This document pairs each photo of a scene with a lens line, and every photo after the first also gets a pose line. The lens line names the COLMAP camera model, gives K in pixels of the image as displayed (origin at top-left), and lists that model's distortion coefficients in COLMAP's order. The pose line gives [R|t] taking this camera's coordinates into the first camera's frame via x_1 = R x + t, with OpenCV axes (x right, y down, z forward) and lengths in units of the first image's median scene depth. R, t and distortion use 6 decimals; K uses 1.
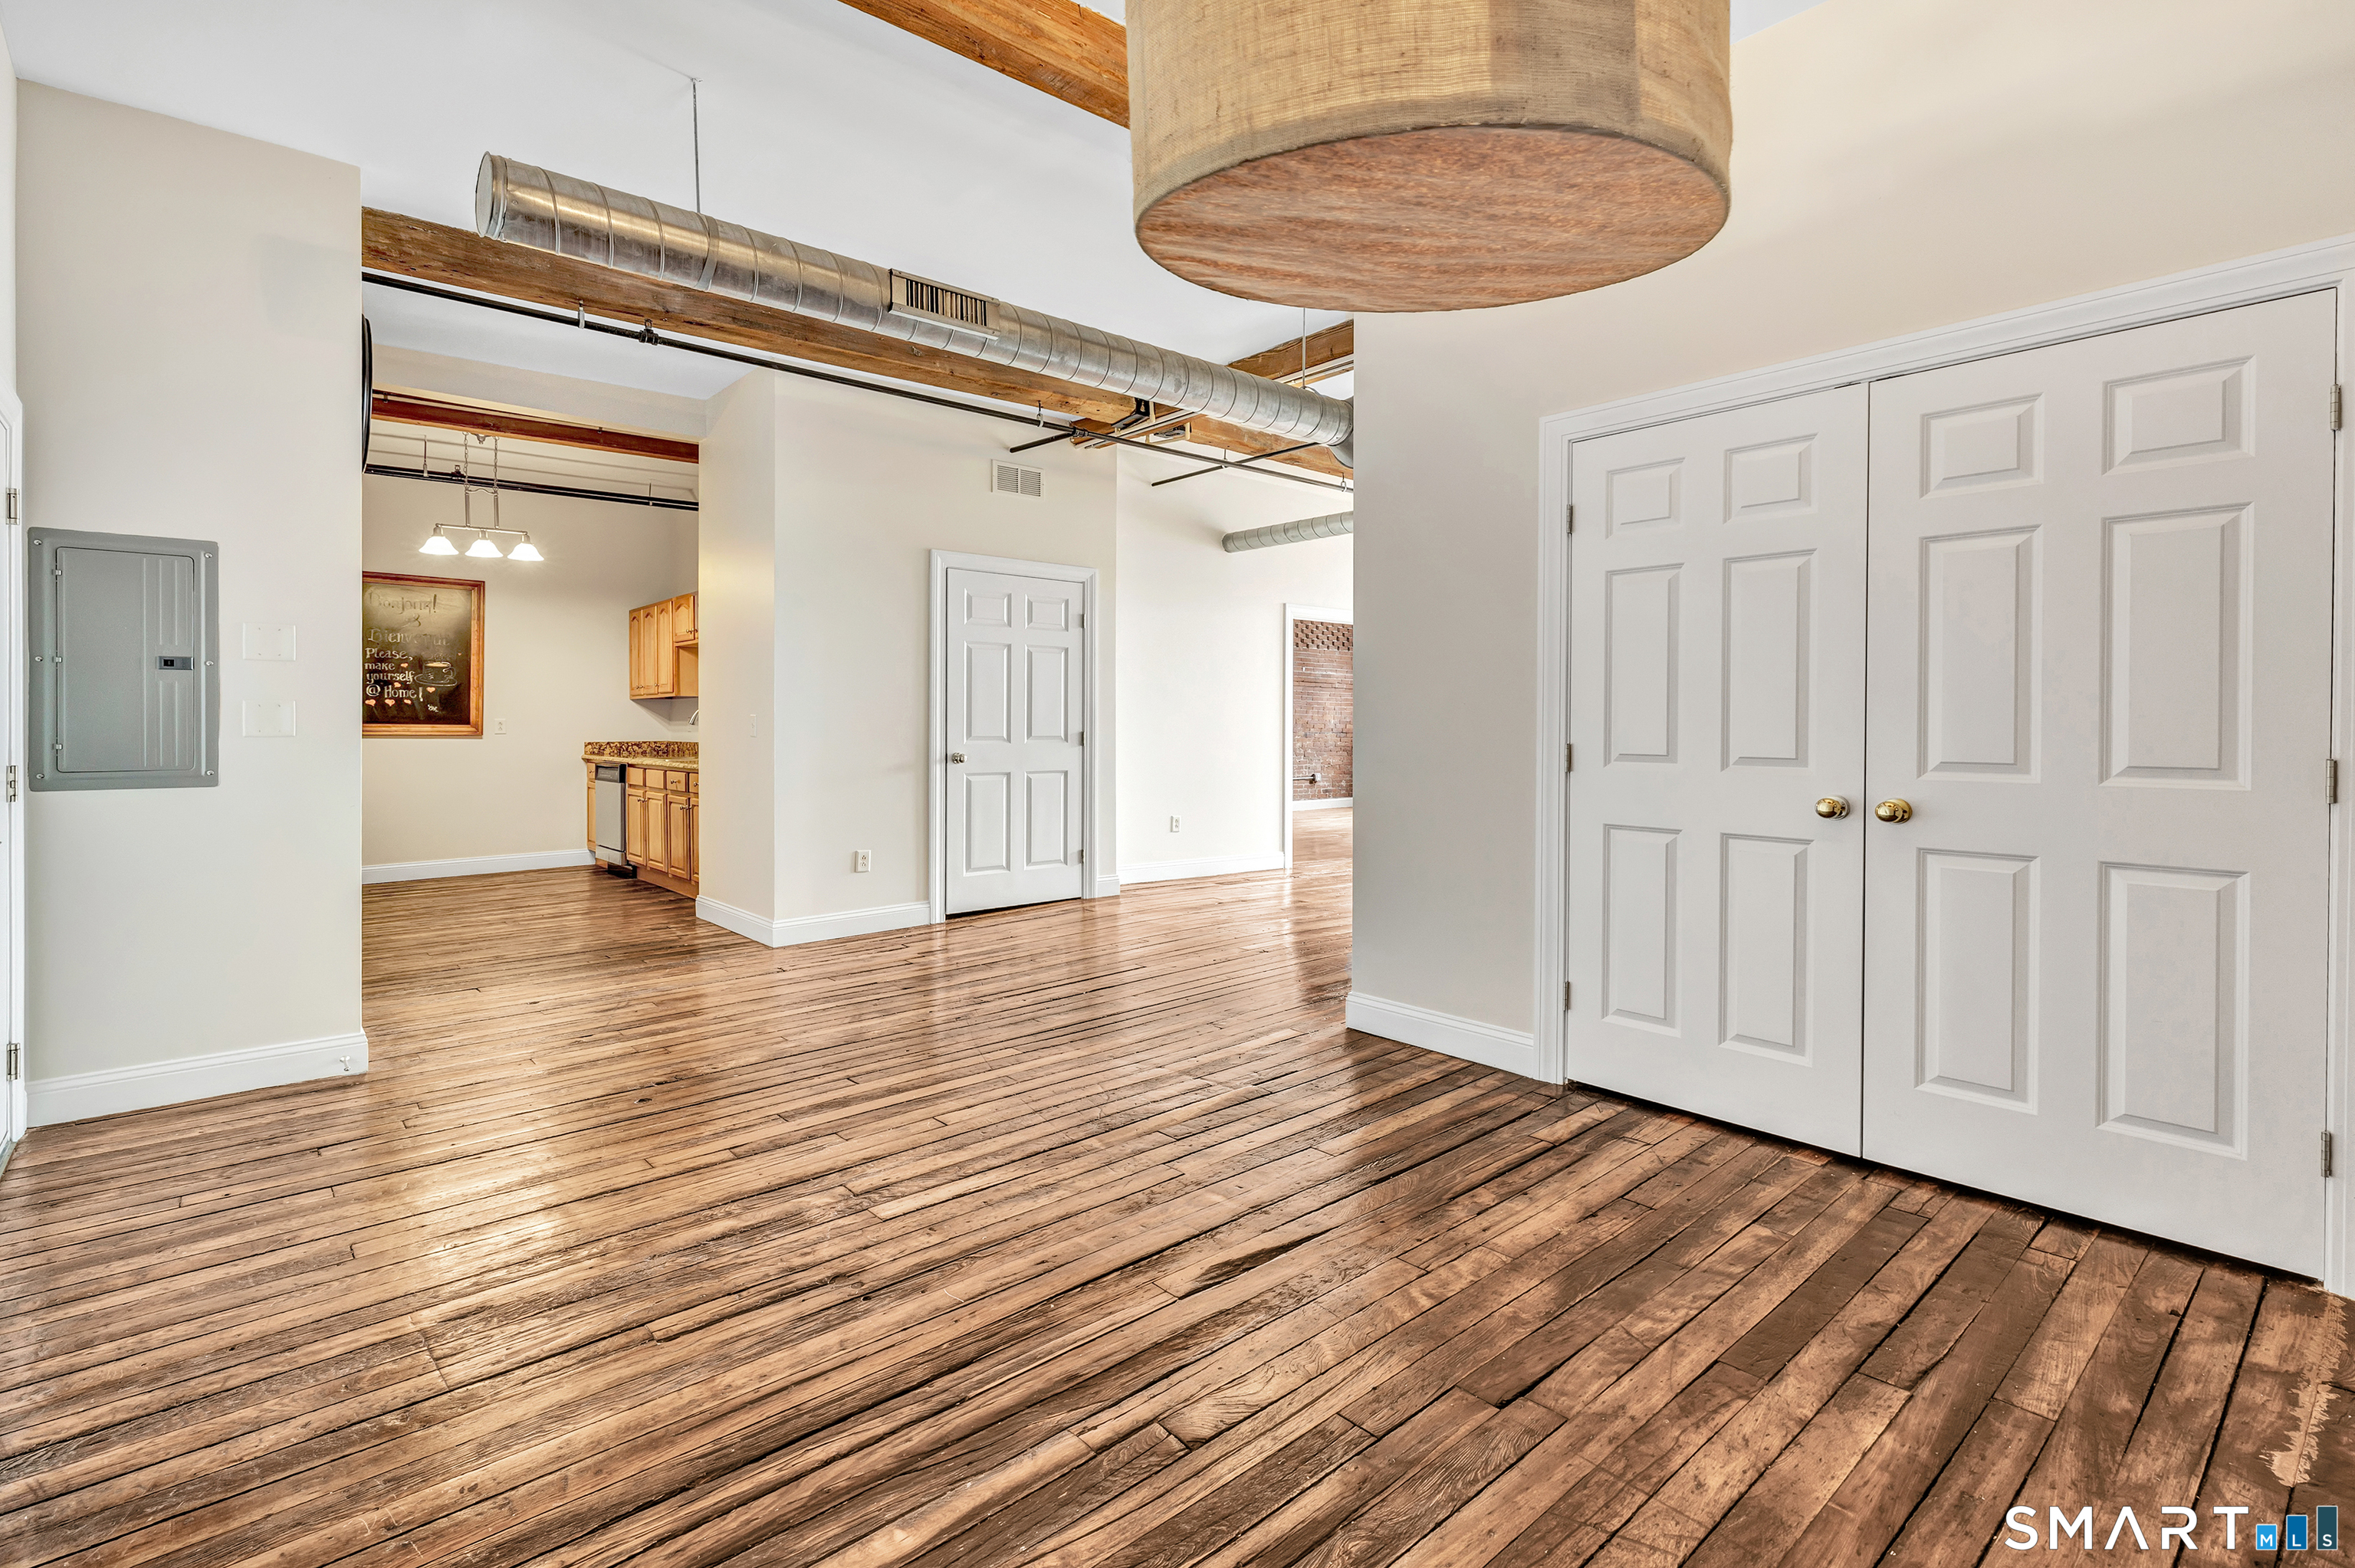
lens RADIAL K [[1086.5, 0, 1143.8], [0, 1086.5, 730.9], [0, 0, 1]] dist [0.000314, -0.000101]
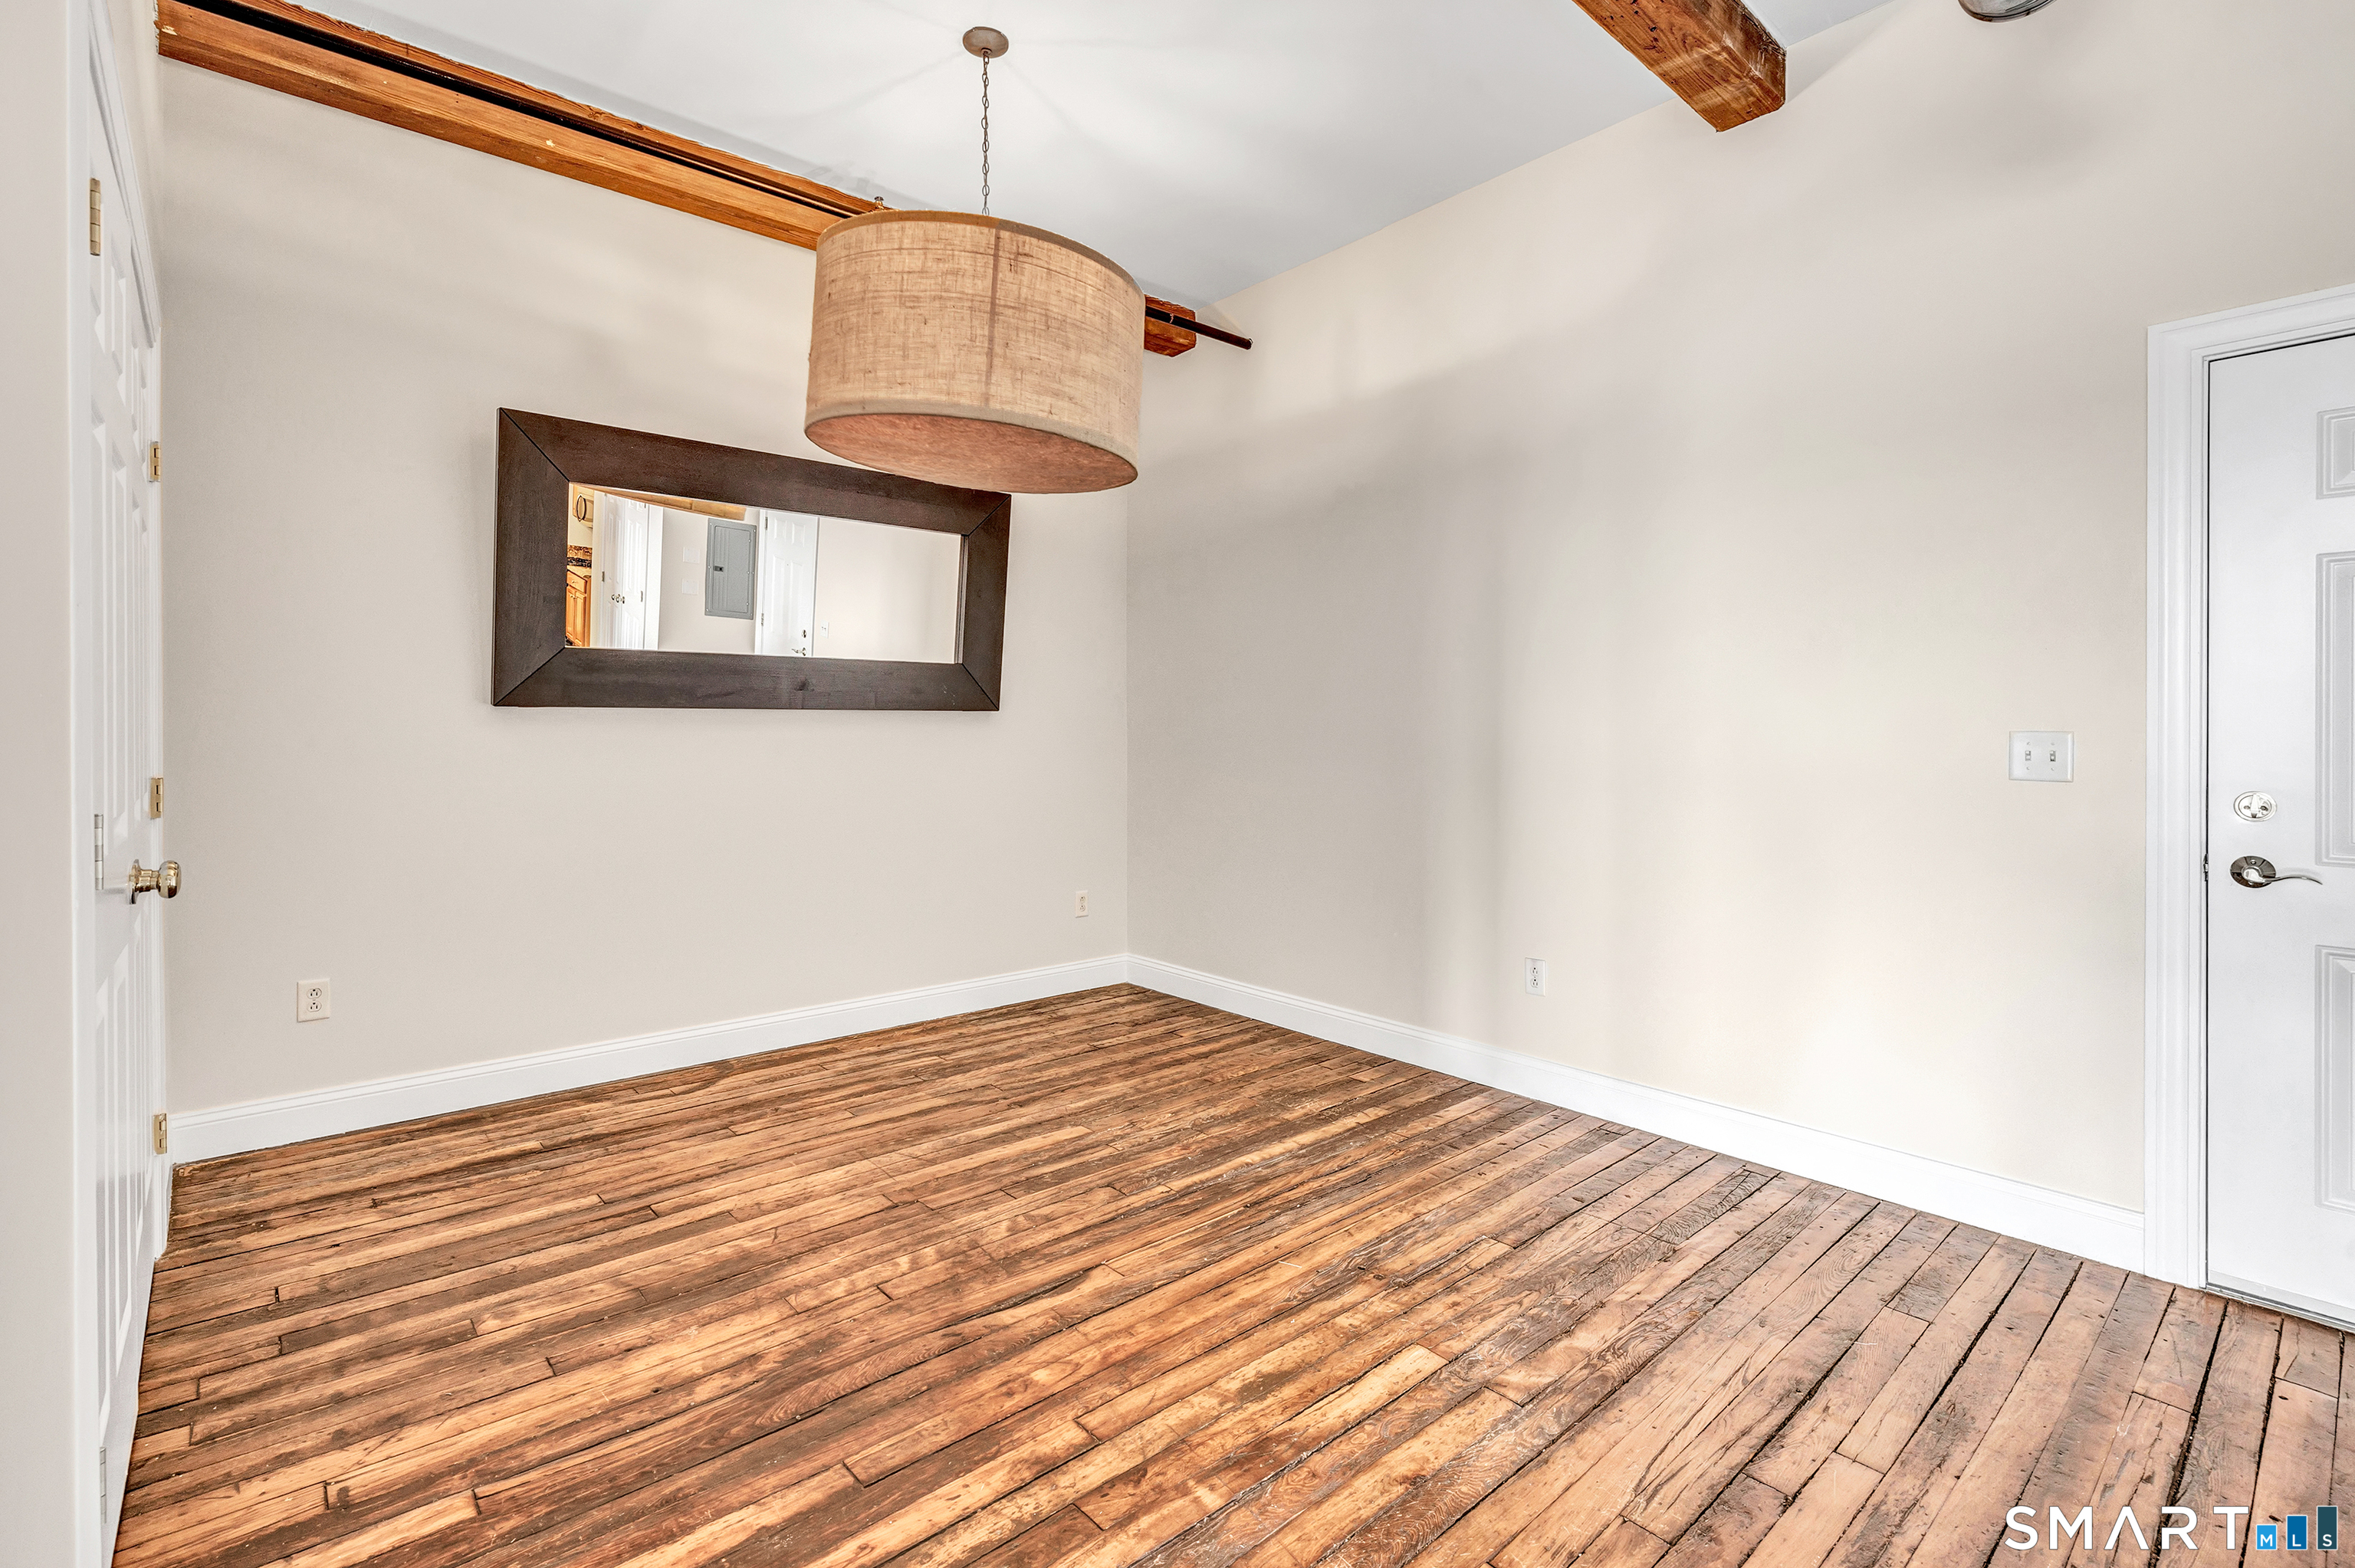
lens RADIAL K [[1086.5, 0, 1143.8], [0, 1086.5, 730.9], [0, 0, 1]] dist [0.000314, -0.000101]
pose [[-0.999996, 0.001184, -0.002700, -0.010184], [0.001160, 0.999961, 0.008706, -0.074440], [0.002710, 0.008703, -0.999958, 1.969913]]
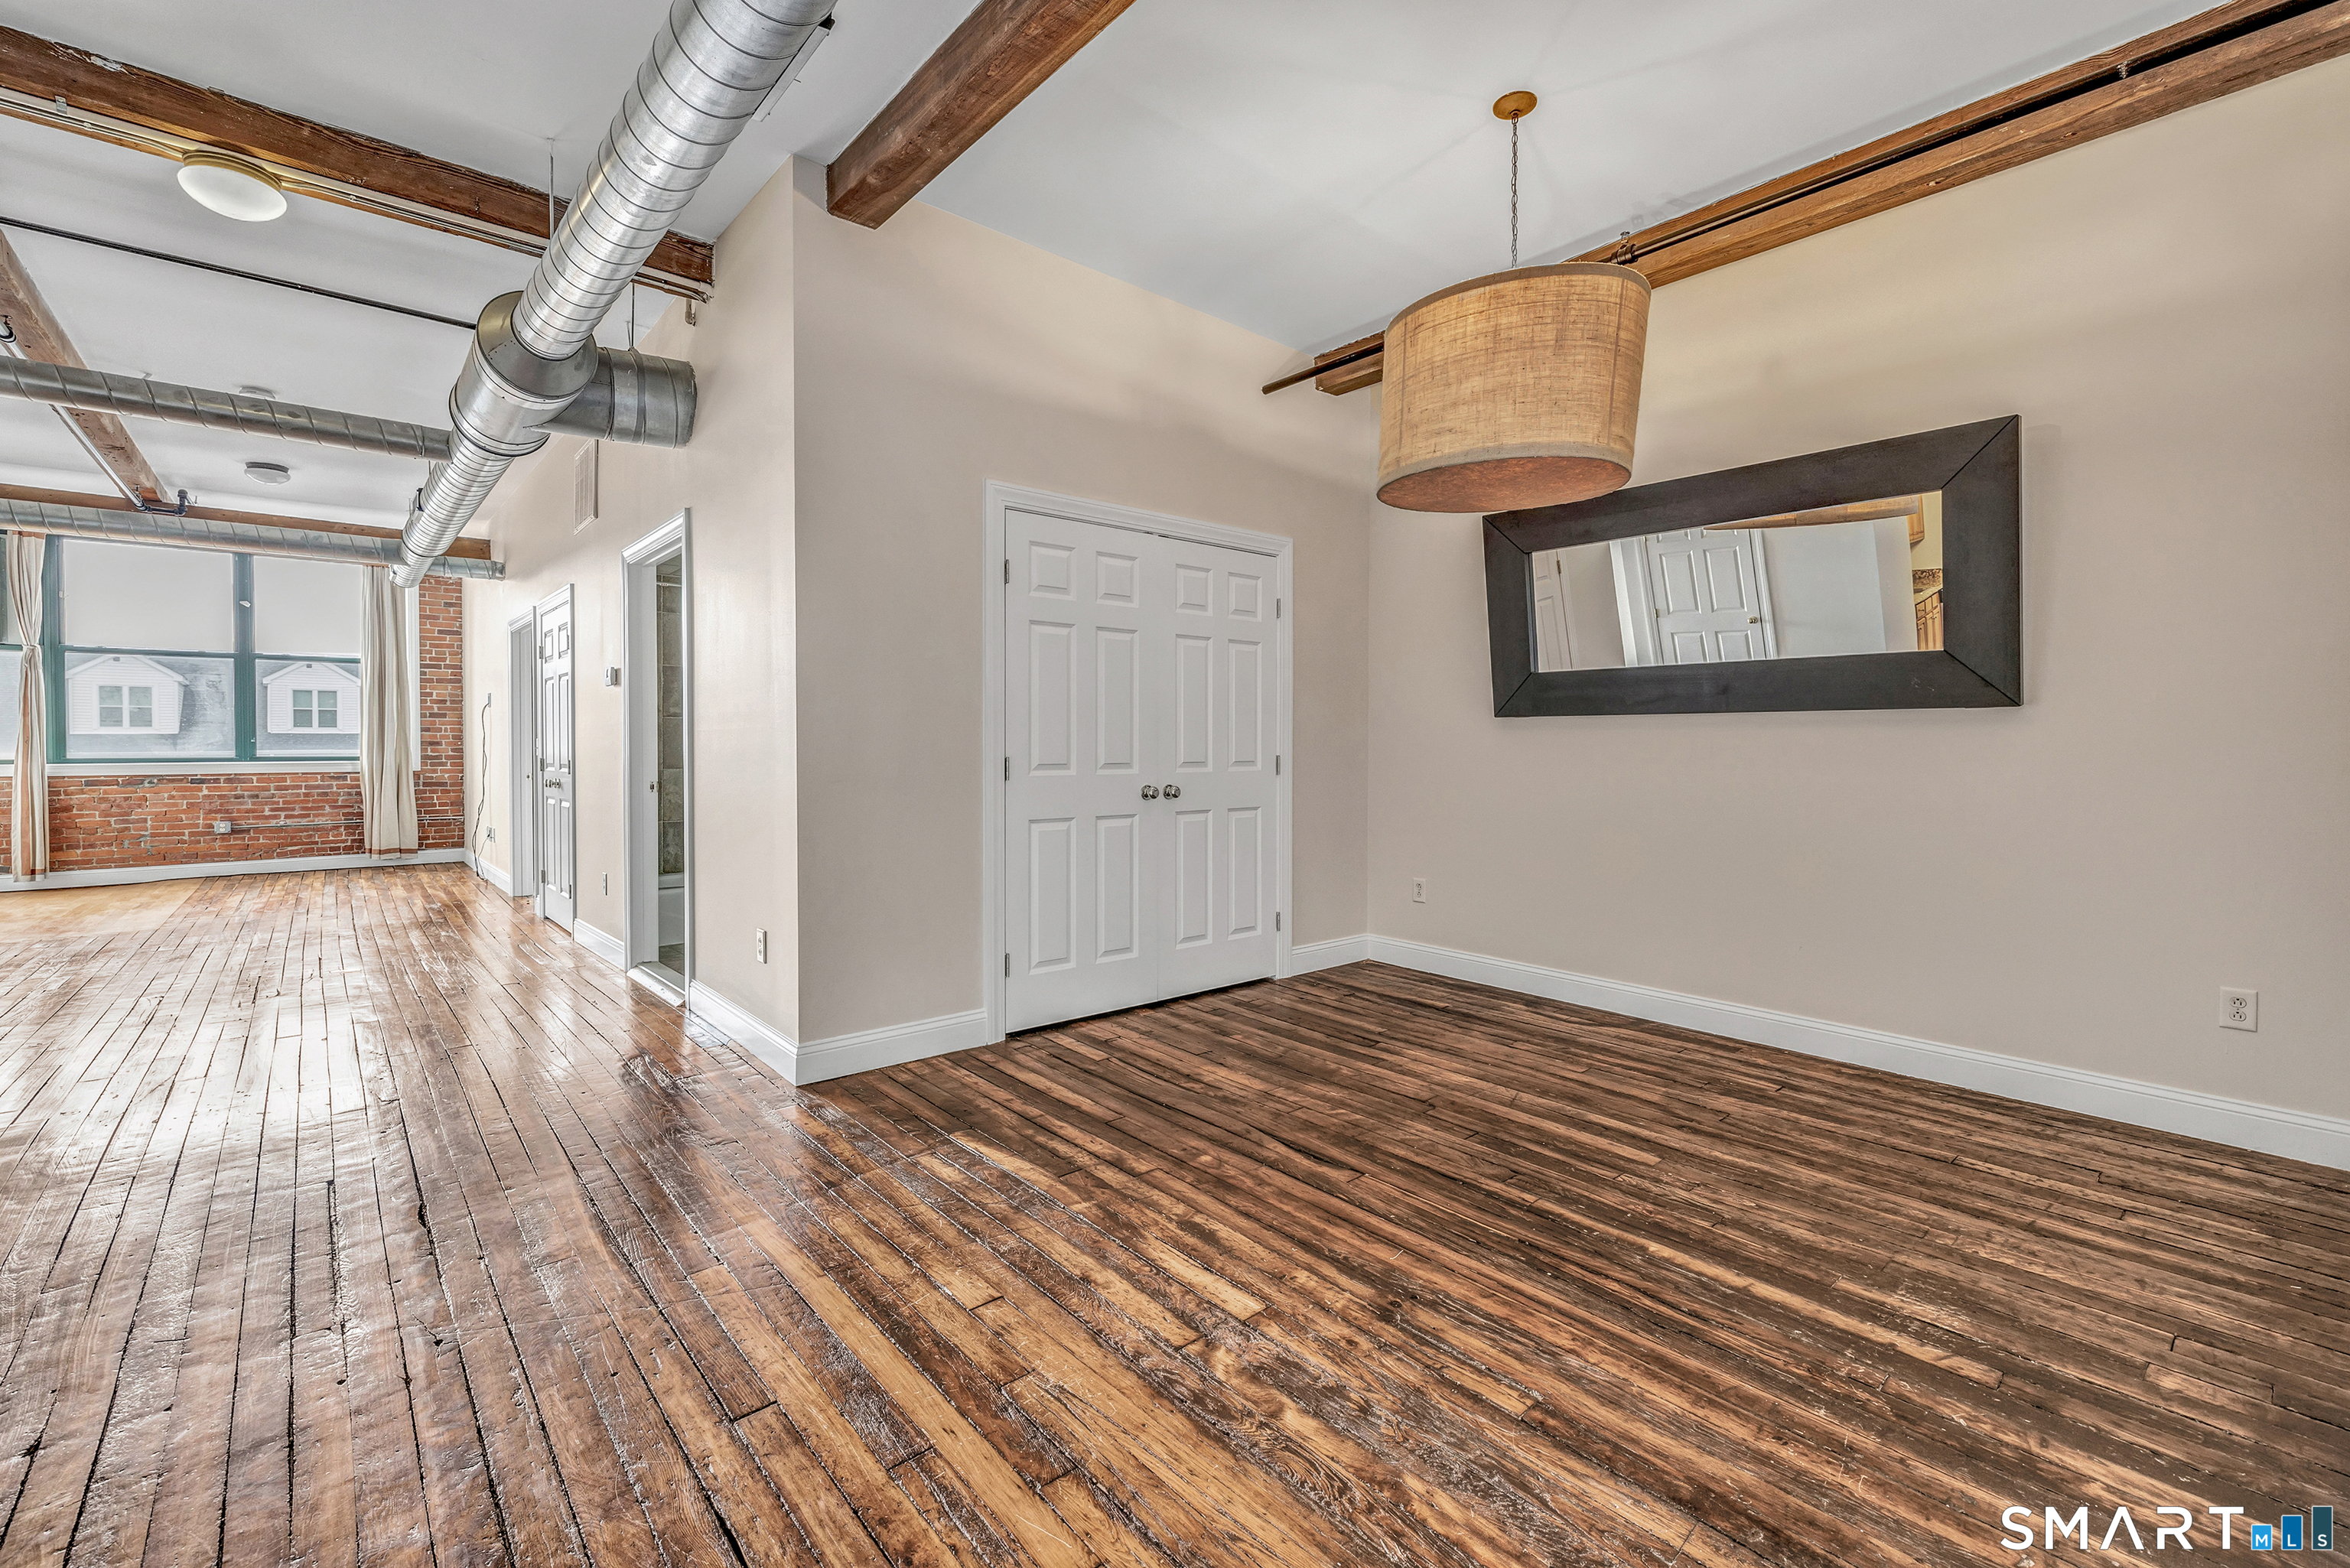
lens RADIAL K [[991.5, 0, 1171.3], [0, 991.5, 754.1], [0, 0, 1]] dist [0.001853, 0.000670]
pose [[-0.003537, -0.013235, 0.999906, -1.146050], [0.005231, 0.999898, 0.013254, -0.051545], [-0.999980, 0.005278, -0.003467, 1.123524]]
